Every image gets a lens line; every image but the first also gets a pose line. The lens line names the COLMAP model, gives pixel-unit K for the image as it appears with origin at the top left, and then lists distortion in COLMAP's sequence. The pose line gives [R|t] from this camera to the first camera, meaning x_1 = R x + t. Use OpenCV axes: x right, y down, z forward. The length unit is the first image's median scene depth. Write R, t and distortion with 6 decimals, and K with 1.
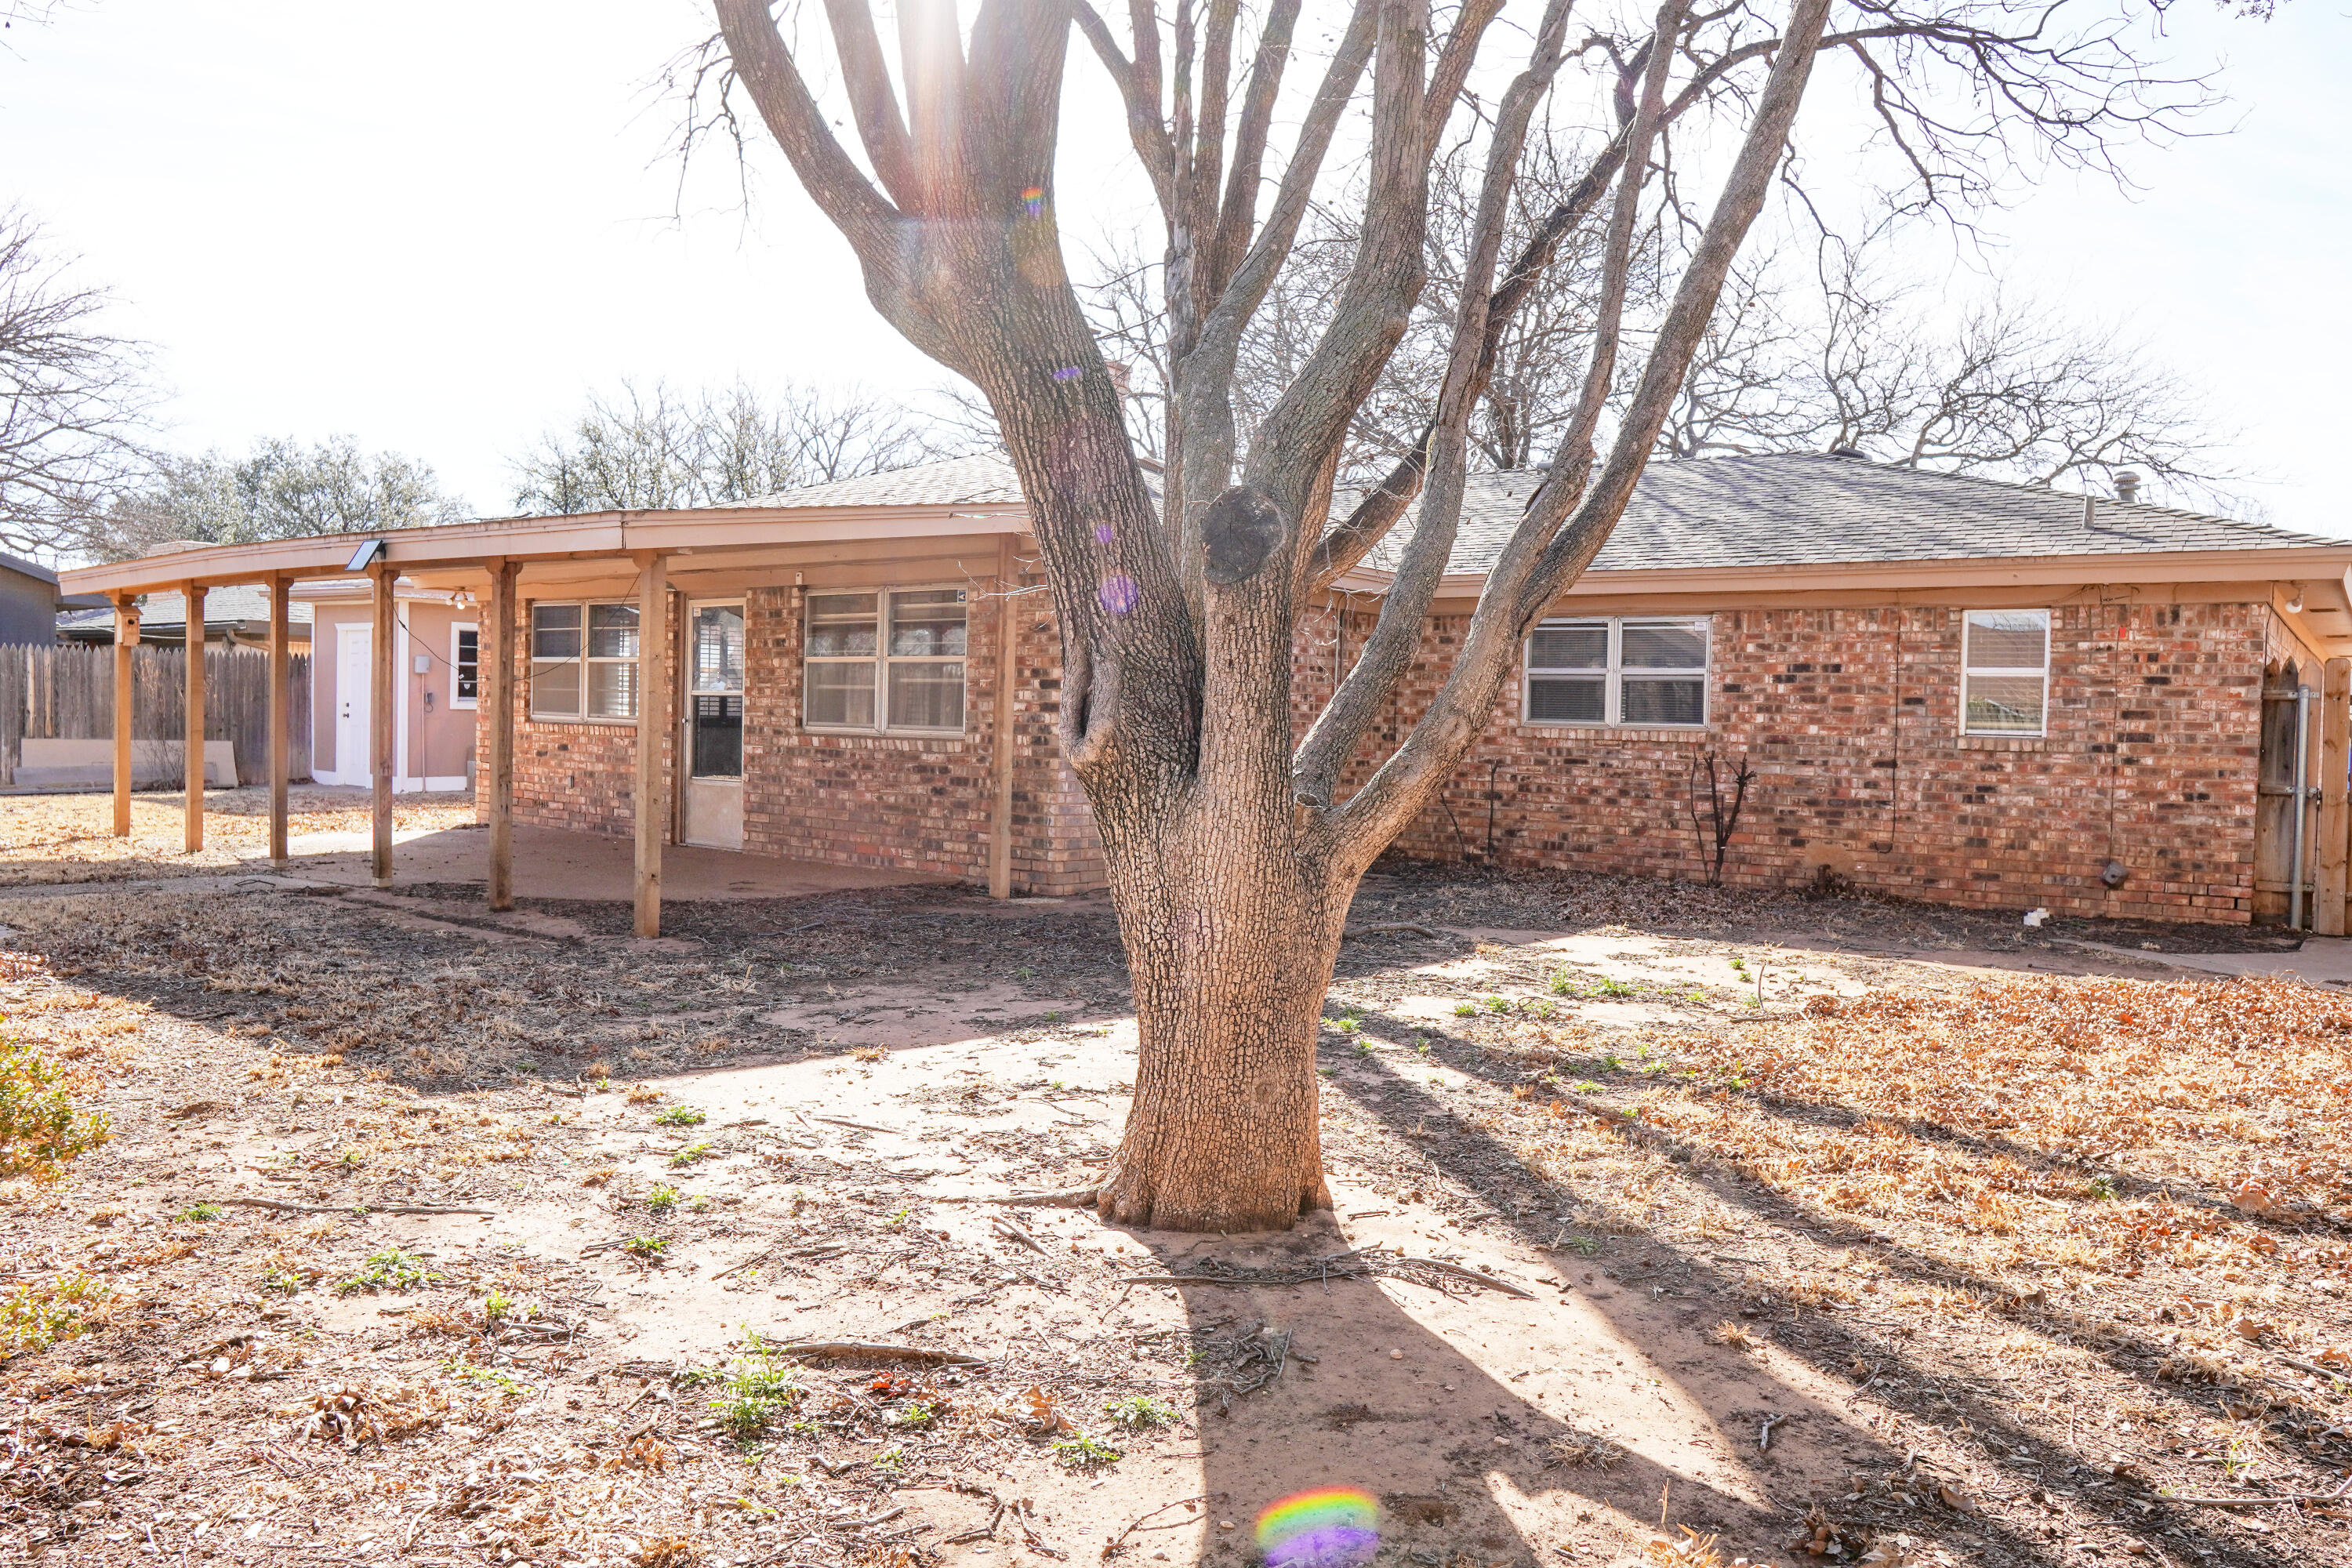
lens RADIAL K [[1644.8, 0, 1159.6], [0, 1644.8, 781.0], [0, 0, 1]] dist [-0.111450, 0.065131]
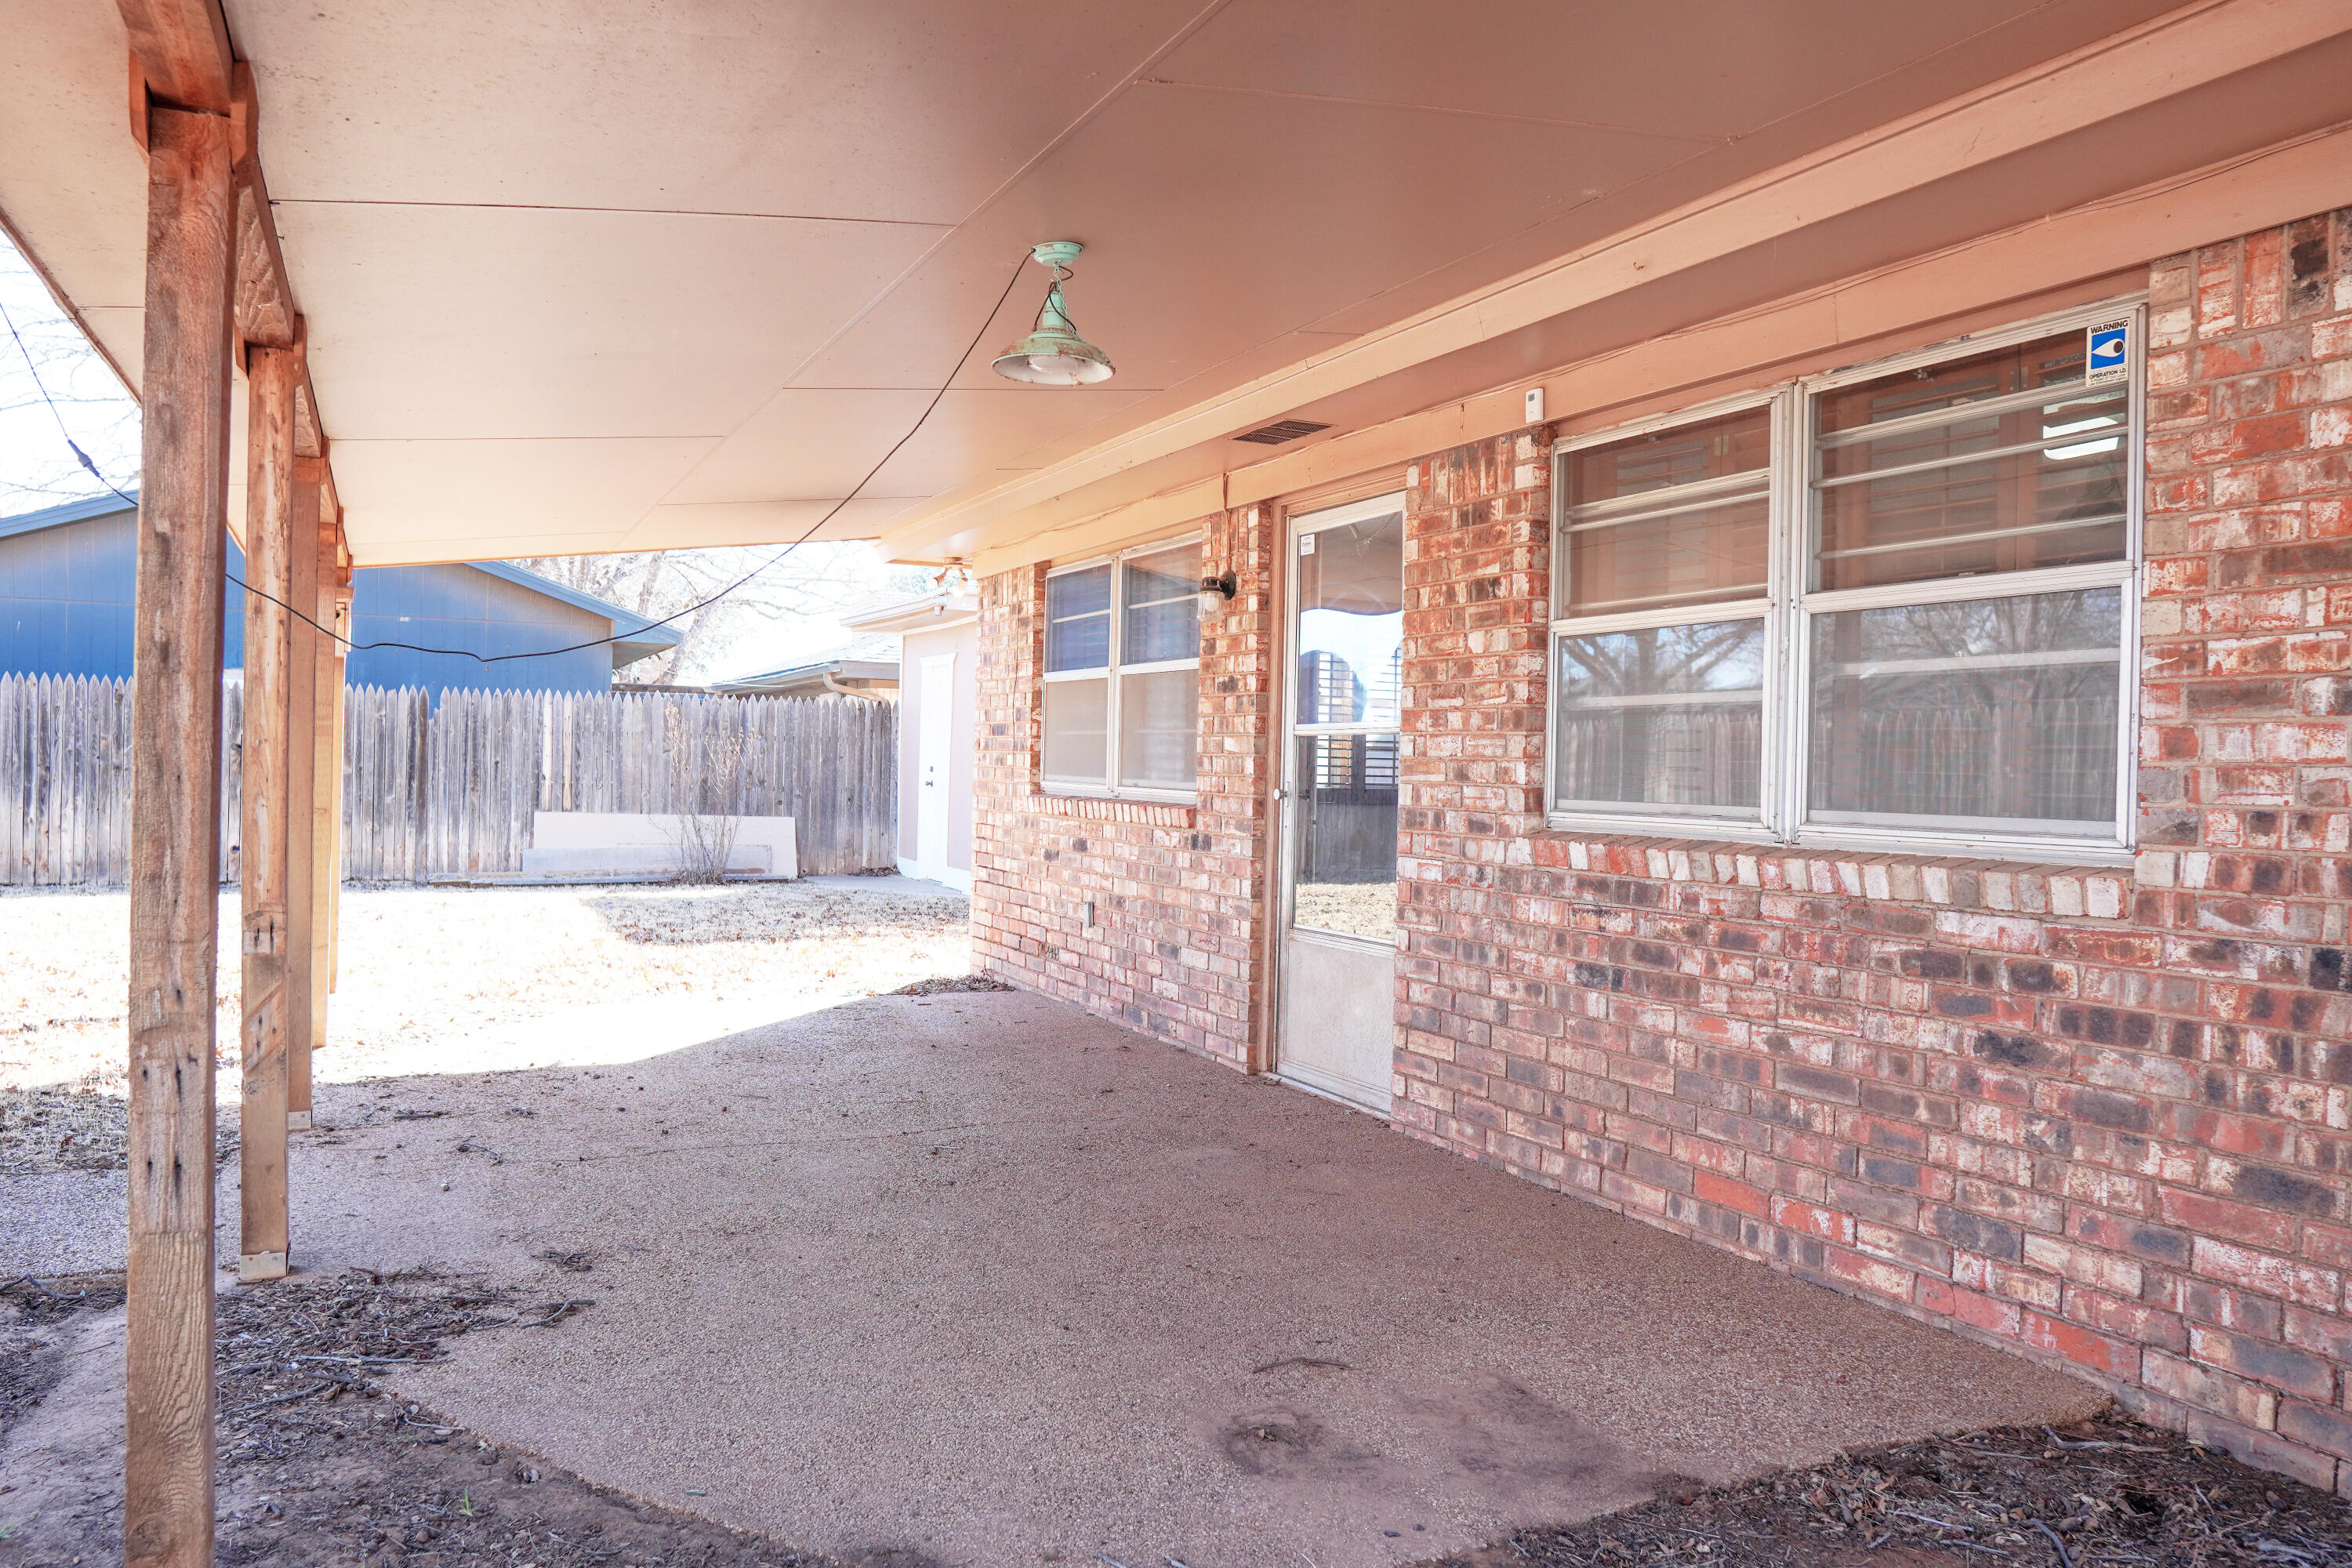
lens RADIAL K [[1644.8, 0, 1159.6], [0, 1644.8, 781.0], [0, 0, 1]] dist [-0.111450, 0.065131]
pose [[0.892608, 0.000013, -0.450834, -0.130412], [-0.020282, 0.998989, -0.040128, -0.023917], [0.450378, 0.044963, 0.891705, 0.636388]]
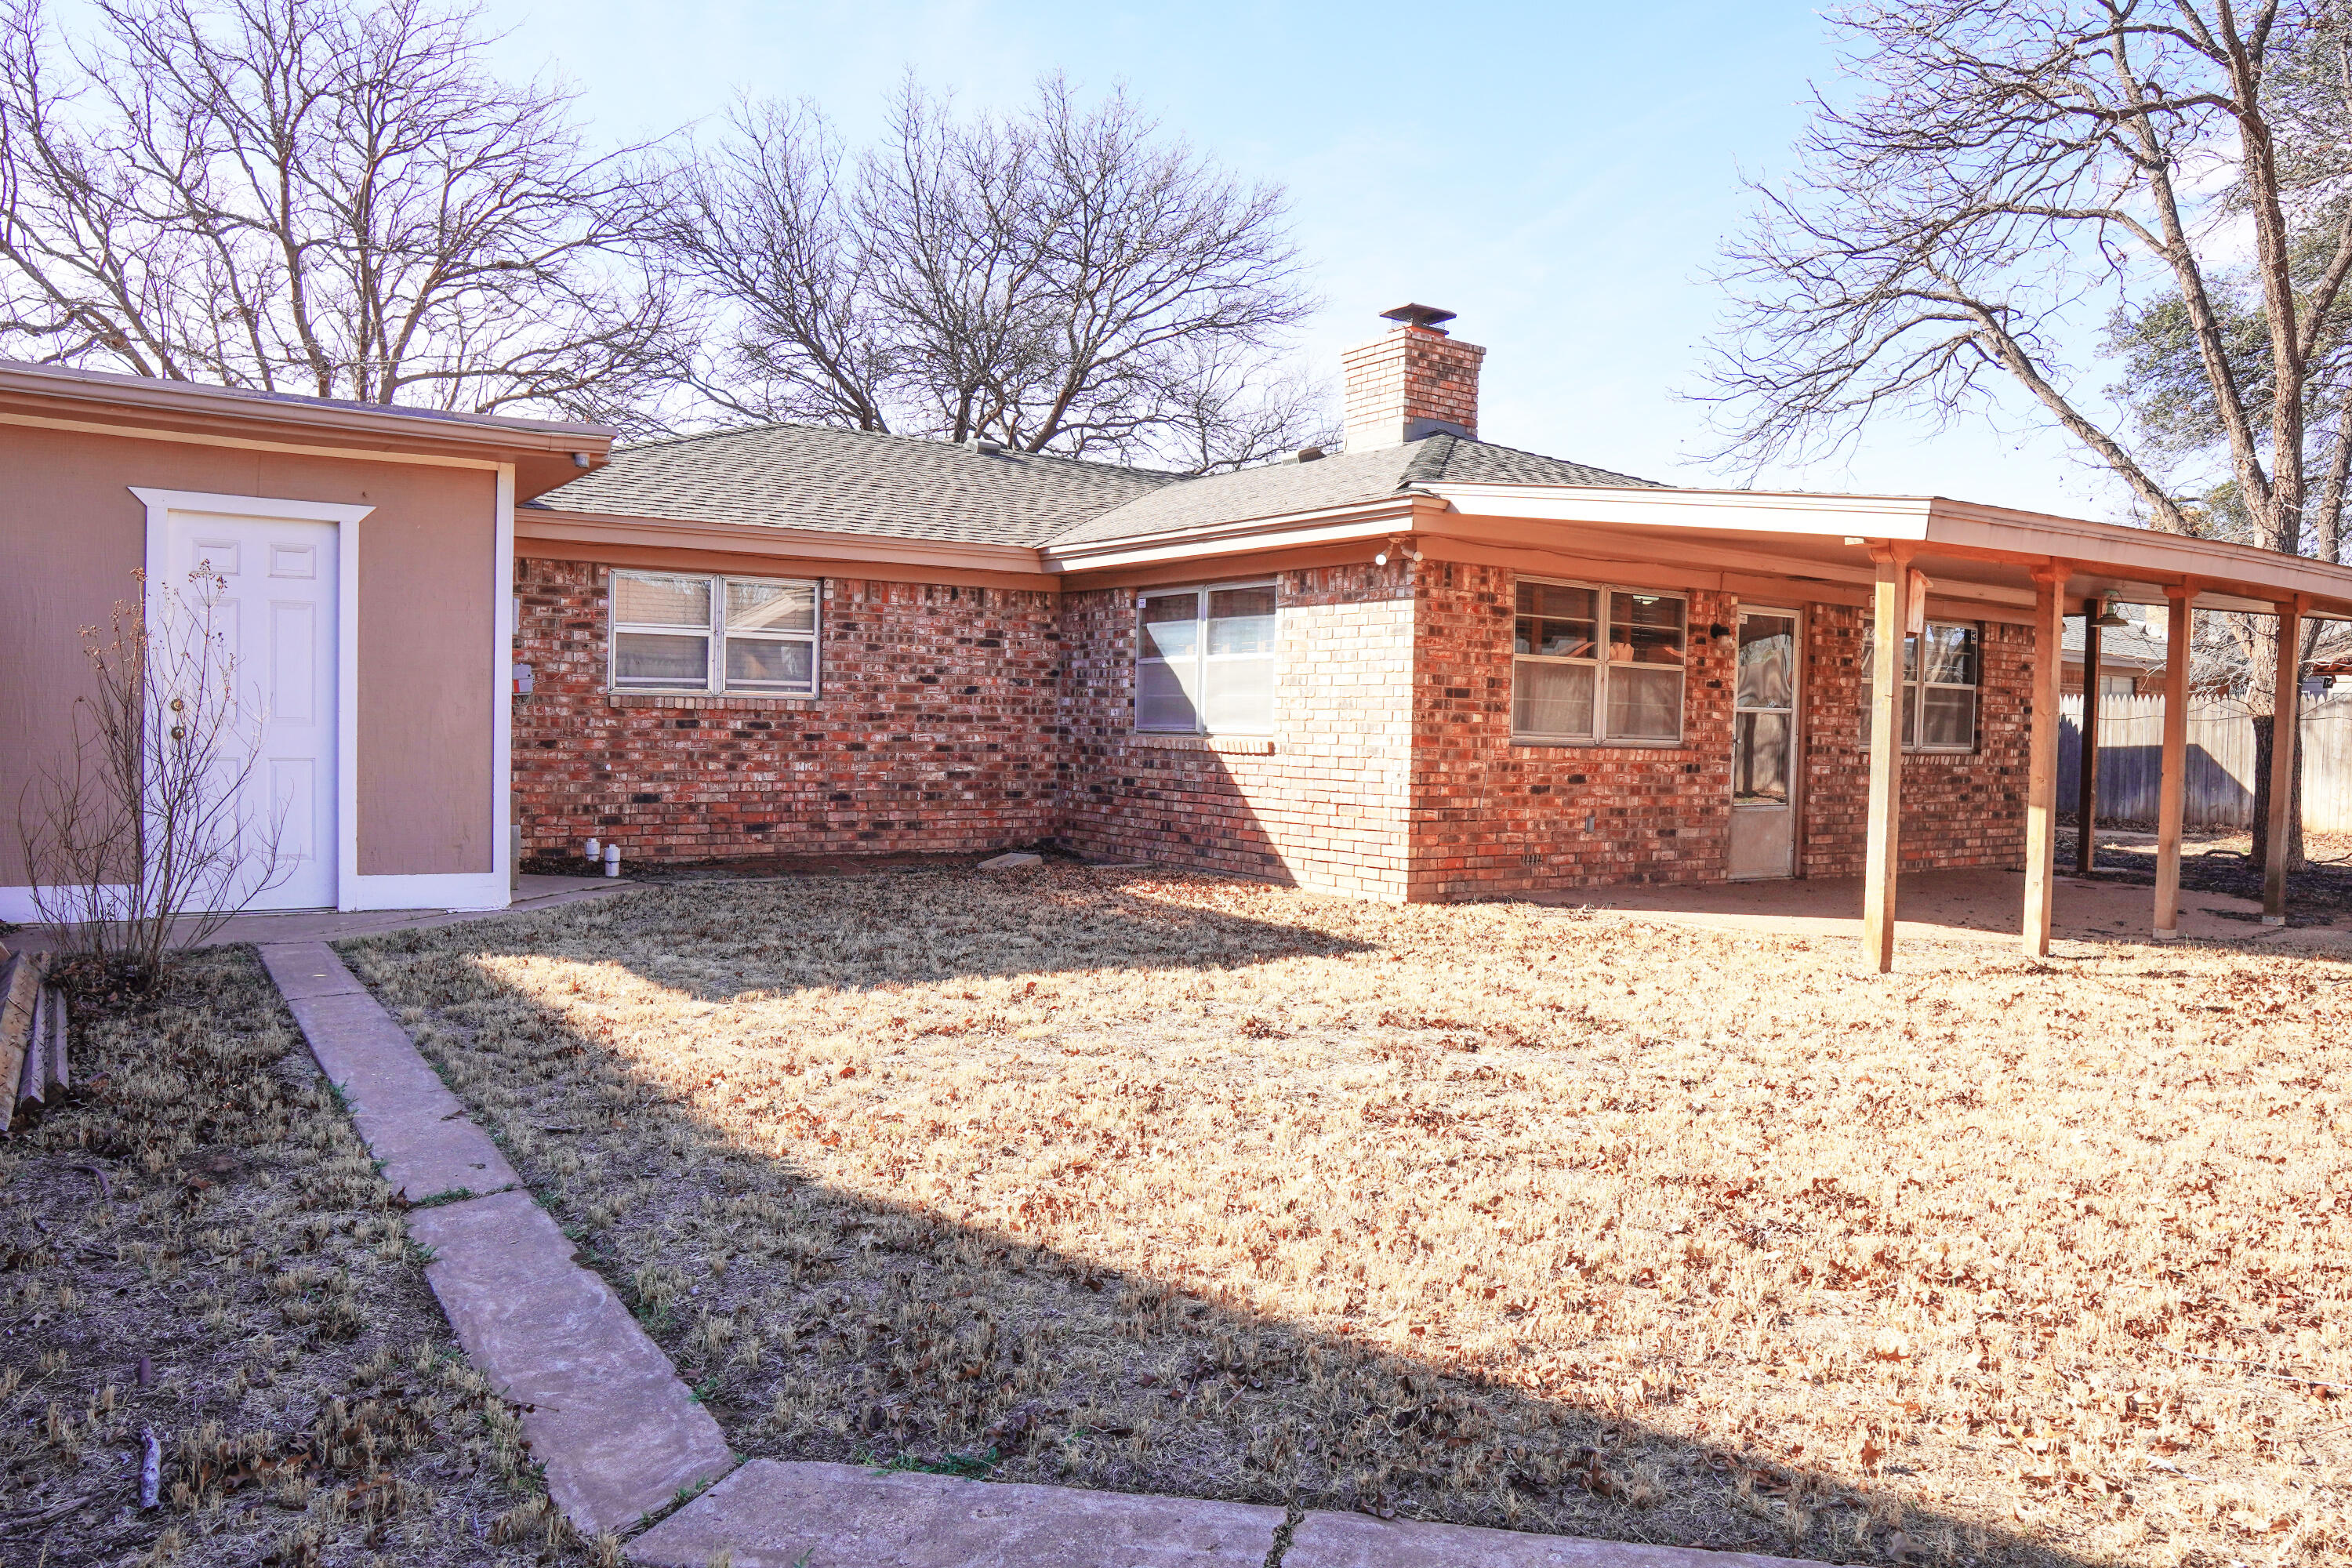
lens RADIAL K [[1644.8, 0, 1159.6], [0, 1644.8, 781.0], [0, 0, 1]] dist [-0.111450, 0.065131]
pose [[0.322507, -0.057129, 0.944842, -1.314018], [0.019295, 0.998366, 0.053779, -0.073779], [-0.946370, 0.000886, 0.323082, 1.087163]]
